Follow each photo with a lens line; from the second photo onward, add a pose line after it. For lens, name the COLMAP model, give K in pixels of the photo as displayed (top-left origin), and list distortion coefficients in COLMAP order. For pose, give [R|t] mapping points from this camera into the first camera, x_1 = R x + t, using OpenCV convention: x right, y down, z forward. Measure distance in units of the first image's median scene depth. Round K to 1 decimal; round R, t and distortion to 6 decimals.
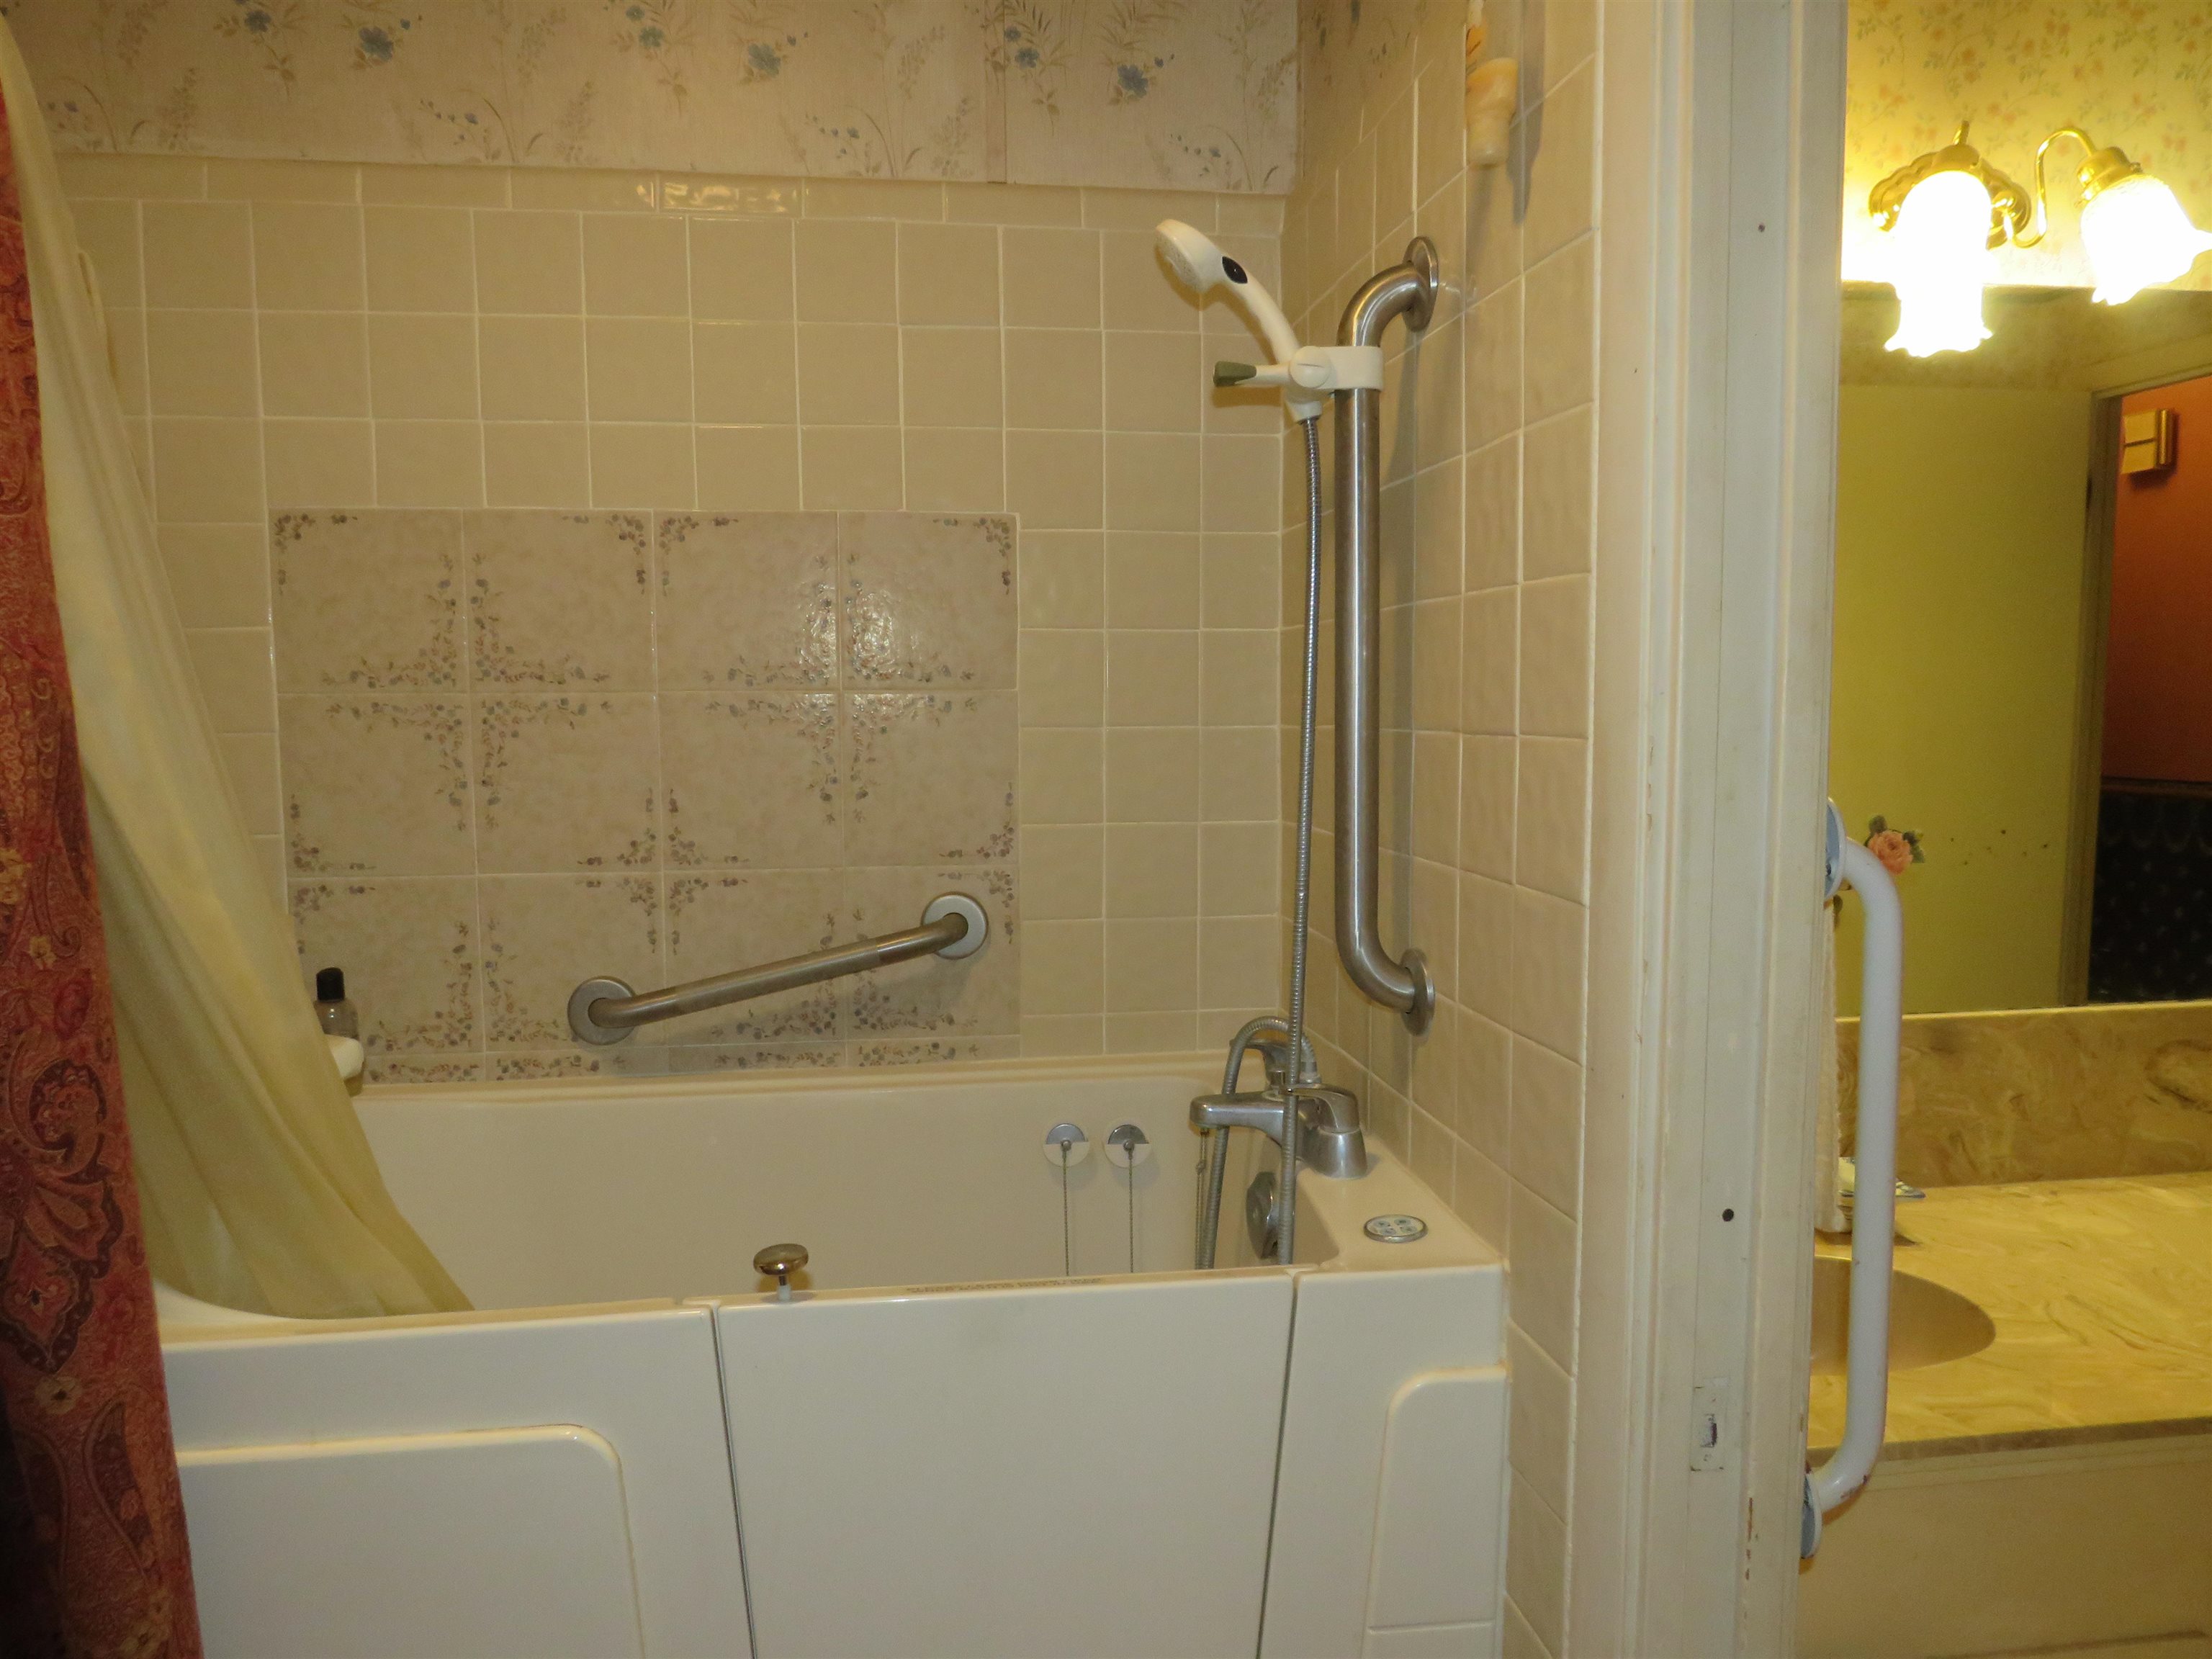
lens RADIAL K [[1547.7, 0, 1094.0], [0, 1547.7, 828.3], [0, 0, 1]] dist [-0.029409, 0.000378]
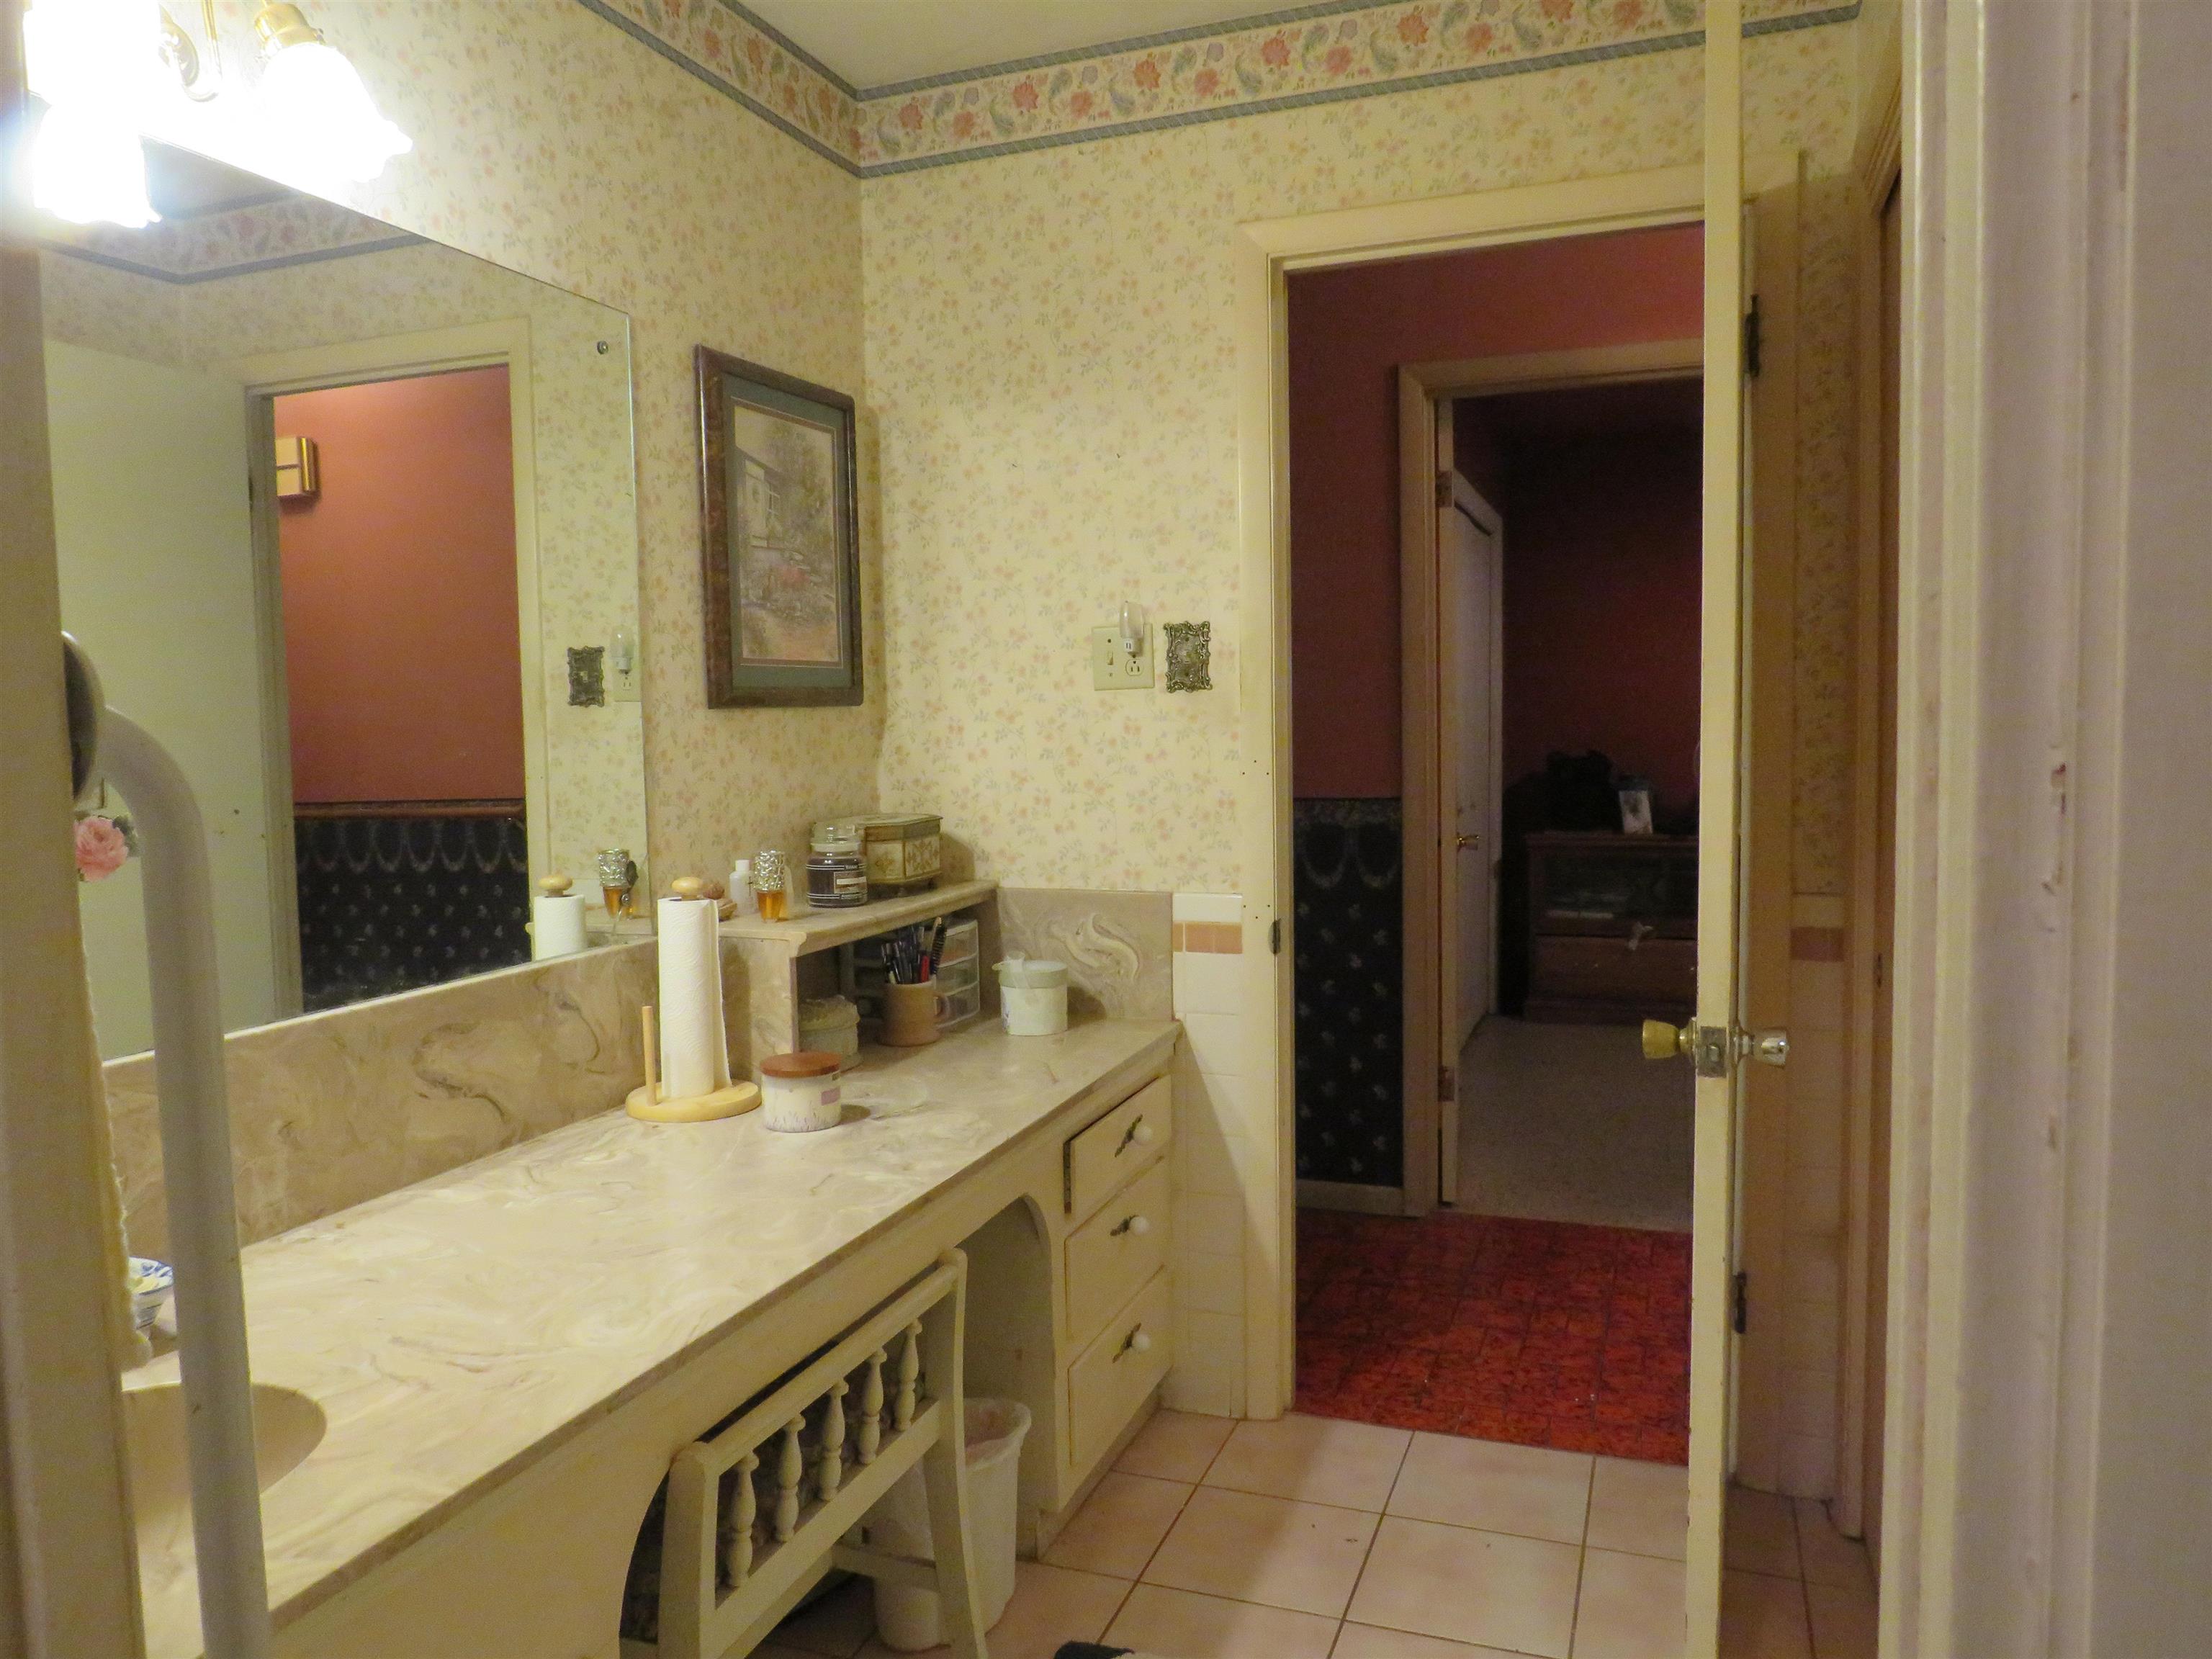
lens RADIAL K [[1547.7, 0, 1094.0], [0, 1547.7, 828.3], [0, 0, 1]] dist [-0.029409, 0.000378]
pose [[0.465597, -0.065712, 0.882554, 0.076473], [0.101718, 0.994604, 0.020393, 0.040632], [-0.879132, 0.080277, 0.469769, 0.199973]]
